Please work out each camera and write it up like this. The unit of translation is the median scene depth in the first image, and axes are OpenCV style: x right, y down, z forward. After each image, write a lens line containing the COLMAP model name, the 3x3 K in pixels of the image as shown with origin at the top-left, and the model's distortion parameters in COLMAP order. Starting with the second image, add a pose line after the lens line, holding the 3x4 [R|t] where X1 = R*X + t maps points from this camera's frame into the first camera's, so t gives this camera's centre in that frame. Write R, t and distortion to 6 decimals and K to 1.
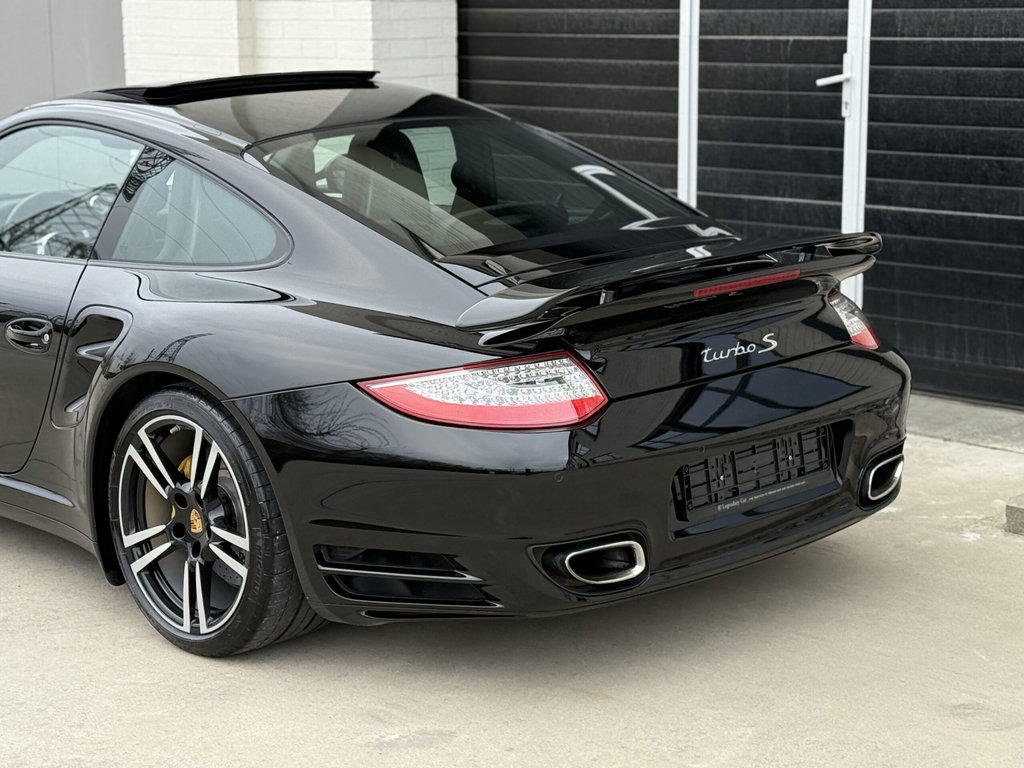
lens RADIAL K [[2046.6, 0, 507.5], [0, 2046.6, 383.7], [0, 0, 1]] dist [0.128634, 0.180334]
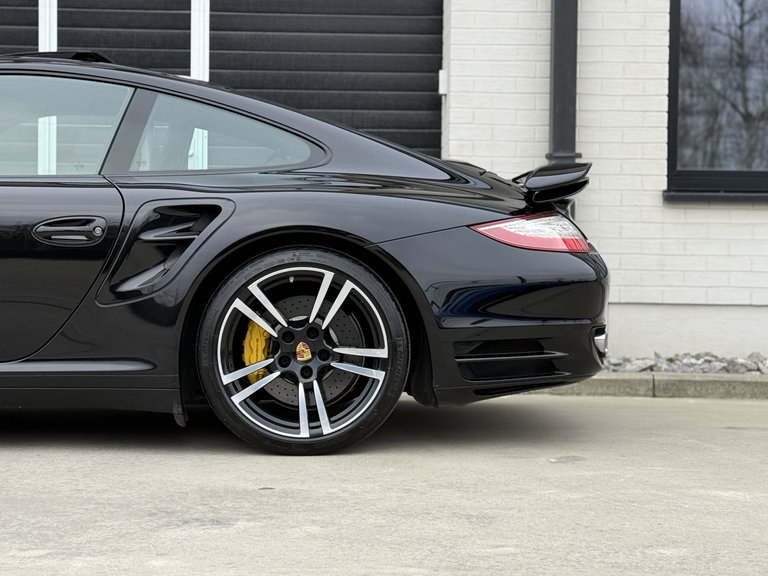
lens RADIAL K [[1534.9, 0, 380.6], [0, 1534.9, 287.8], [0, 0, 1]] dist [0.128634, 0.180334]
pose [[0.684892, 0.013261, 0.728524, -0.793532], [0.123243, 0.983321, -0.133761, 0.156684], [-0.718147, 0.181397, 0.671834, 0.295449]]
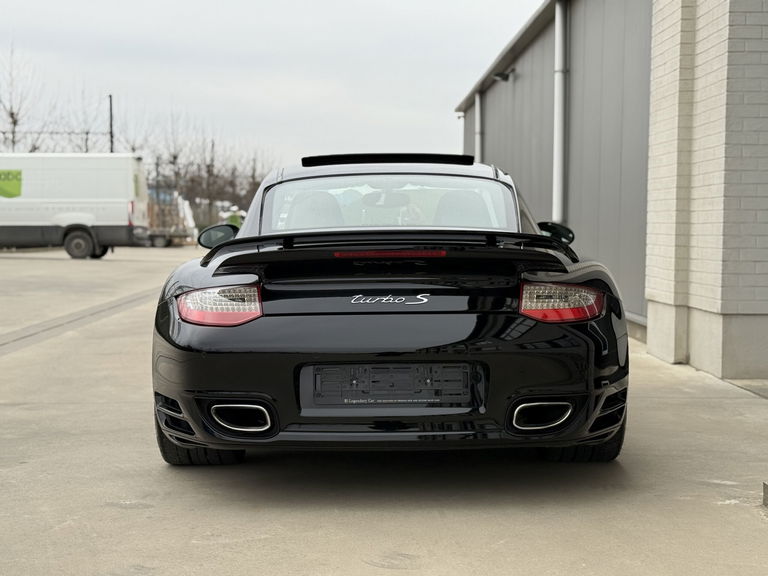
lens RADIAL K [[1303.6, 0, 390.1], [0, 1303.6, 285.0], [0, 0, 1]] dist [0.148678, -0.056064]
pose [[0.723540, 0.048636, -0.688567, 0.704083], [-0.147682, 0.985325, -0.085586, 0.049588], [0.674300, 0.163613, 0.720105, 0.298705]]
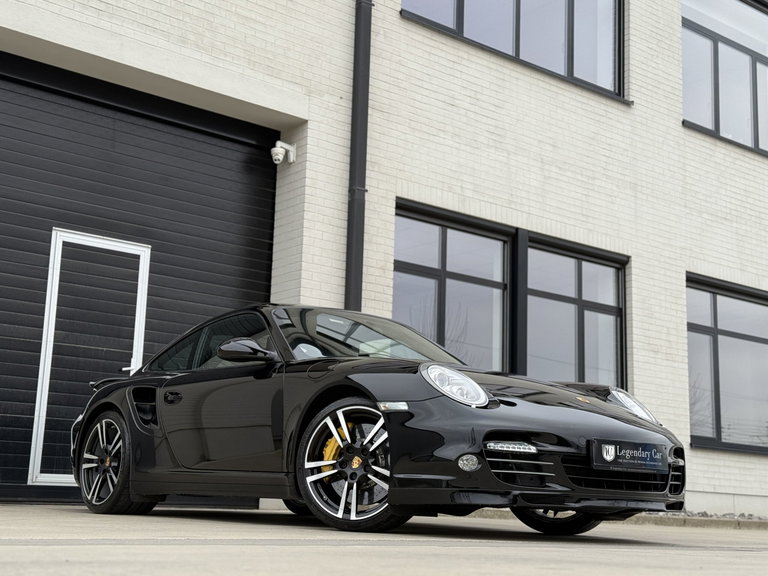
lens RADIAL K [[1102.8, 0, 384.0], [0, 1102.8, 288.0], [0, 0, 1]] dist [0.152955, -0.017704]
pose [[0.092962, 0.206432, 0.974035, -1.581172], [0.163118, 0.961896, -0.219427, 0.129526], [-0.982217, 0.179281, 0.055747, 0.951852]]
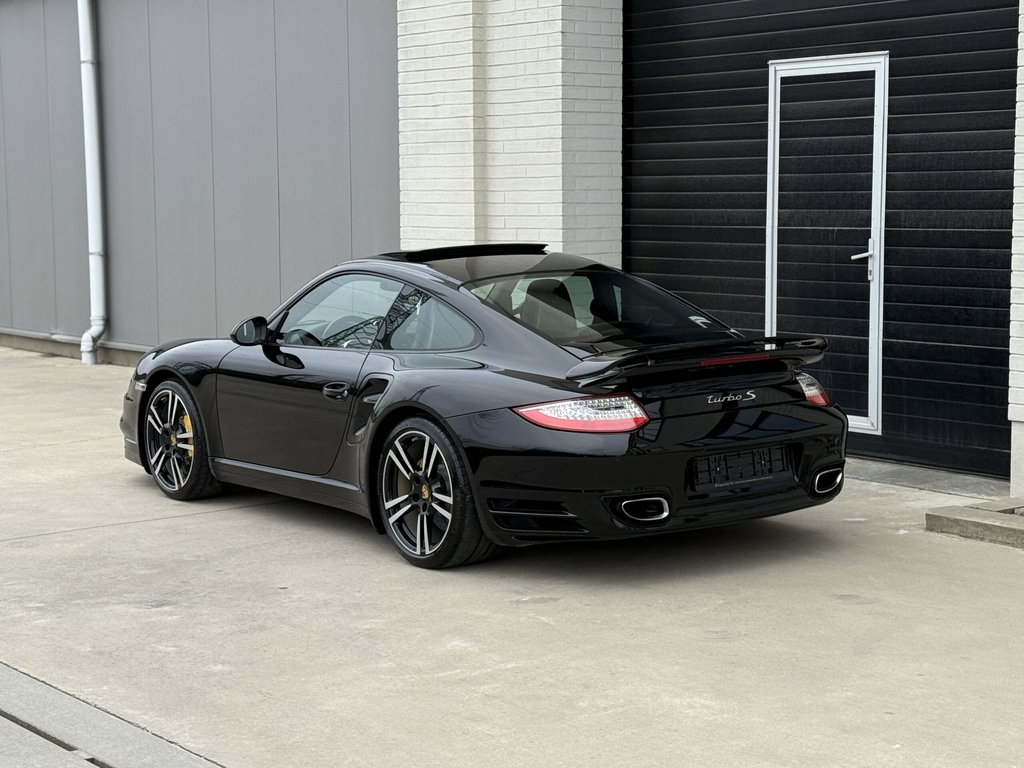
lens RADIAL K [[1883.7, 0, 512.0], [0, 1883.7, 384.0], [0, 0, 1]] dist [0.145048, 0.085833]
pose [[0.992011, 0.016549, -0.125058, 0.119518], [-0.027640, 0.995783, -0.087479, 0.110101], [0.123083, 0.090237, 0.988285, -0.581275]]
